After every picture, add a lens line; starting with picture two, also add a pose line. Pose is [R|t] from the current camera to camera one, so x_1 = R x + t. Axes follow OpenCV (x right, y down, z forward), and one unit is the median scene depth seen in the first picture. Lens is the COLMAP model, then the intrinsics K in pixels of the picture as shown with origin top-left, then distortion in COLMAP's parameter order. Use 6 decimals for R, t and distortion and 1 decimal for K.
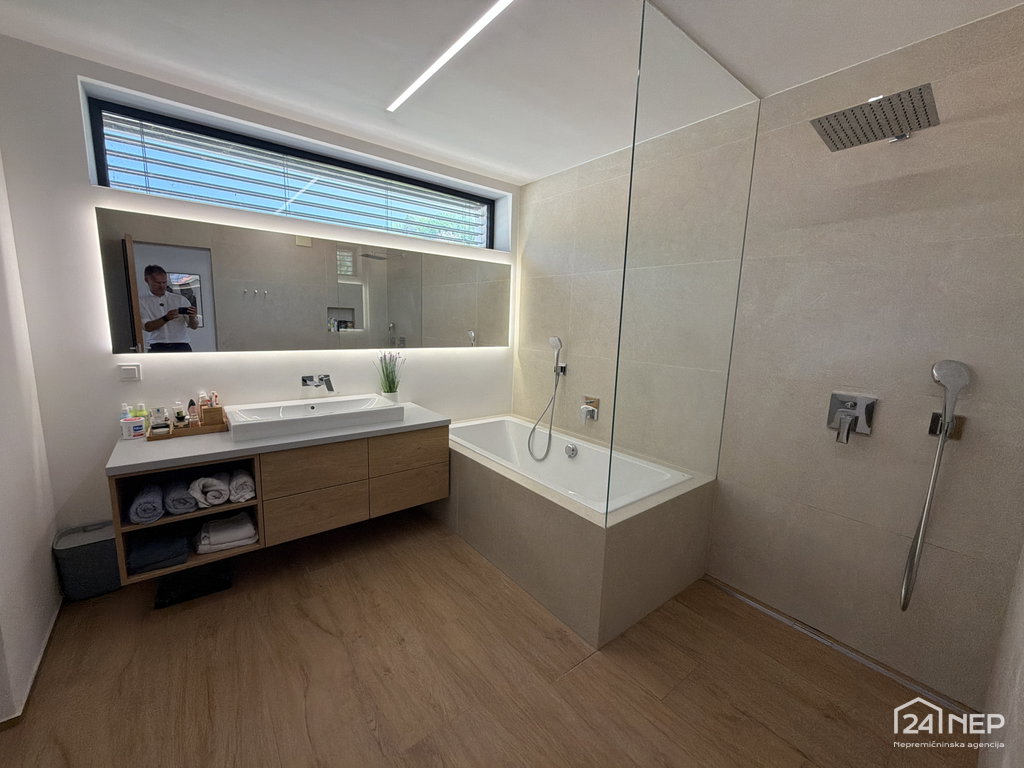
lens RADIAL K [[411.0, 0, 512.0], [0, 411.0, 384.0], [0, 0, 1]] dist [-0.003207, 0.005321]
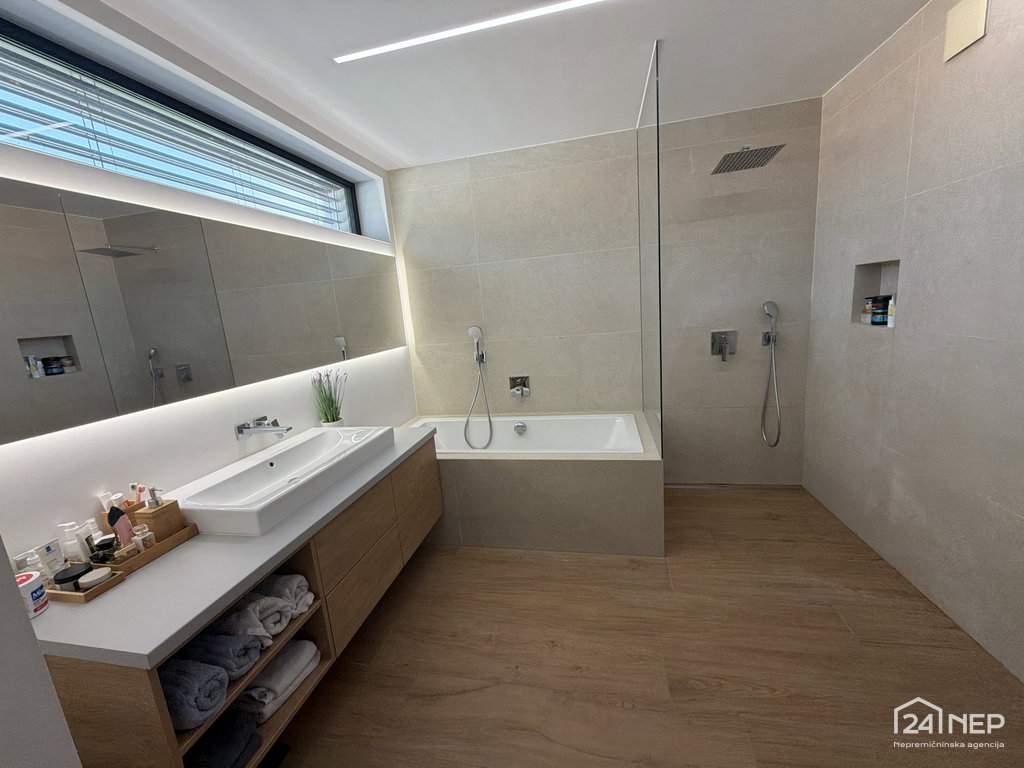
lens RADIAL K [[411.0, 0, 512.0], [0, 411.0, 384.0], [0, 0, 1]] dist [-0.003207, 0.005321]
pose [[0.763004, -0.213374, 0.610162, -0.500587], [0.205615, 0.975034, 0.083850, -0.044372], [-0.612820, 0.061481, 0.787827, 0.161910]]
